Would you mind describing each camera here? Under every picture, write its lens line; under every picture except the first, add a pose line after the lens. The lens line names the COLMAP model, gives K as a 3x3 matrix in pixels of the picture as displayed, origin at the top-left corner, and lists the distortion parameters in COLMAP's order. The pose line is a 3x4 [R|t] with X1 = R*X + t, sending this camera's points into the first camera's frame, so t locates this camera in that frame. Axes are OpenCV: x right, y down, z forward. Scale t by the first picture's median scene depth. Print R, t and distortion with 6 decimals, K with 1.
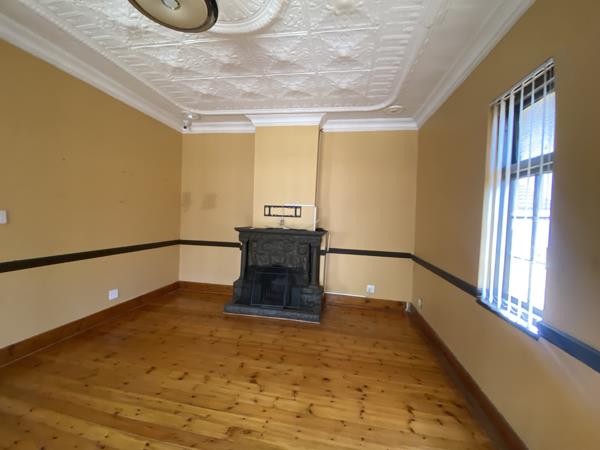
lens RADIAL K [[244.4, 0, 300.0], [0, 244.4, 225.0], [0, 0, 1]] dist [0.032913, -0.024393]
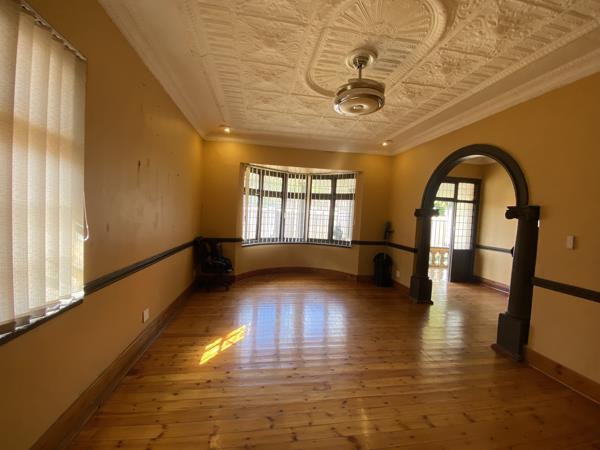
lens RADIAL K [[244.4, 0, 300.0], [0, 244.4, 225.0], [0, 0, 1]] dist [0.032913, -0.024393]
pose [[-0.937286, -0.073278, -0.340773, 0.160037], [-0.102042, 0.992505, 0.067240, -0.034612], [0.333291, 0.097797, -0.937738, 0.941454]]
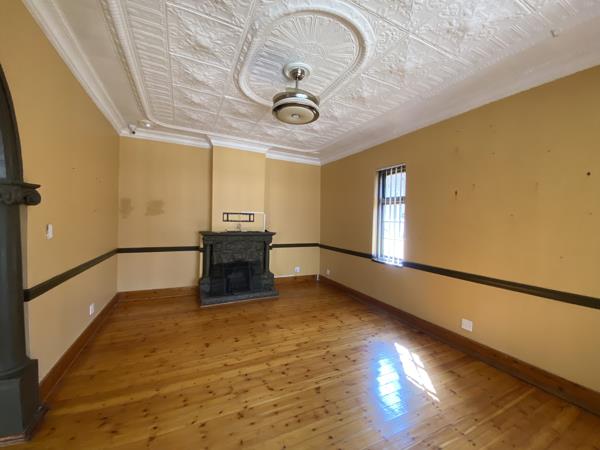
lens RADIAL K [[244.4, 0, 300.0], [0, 244.4, 225.0], [0, 0, 1]] dist [0.032913, -0.024393]
pose [[0.807213, -0.029552, 0.589520, -0.587447], [0.027741, 0.999542, 0.012121, -0.025337], [-0.589608, 0.006569, 0.807663, -0.202925]]
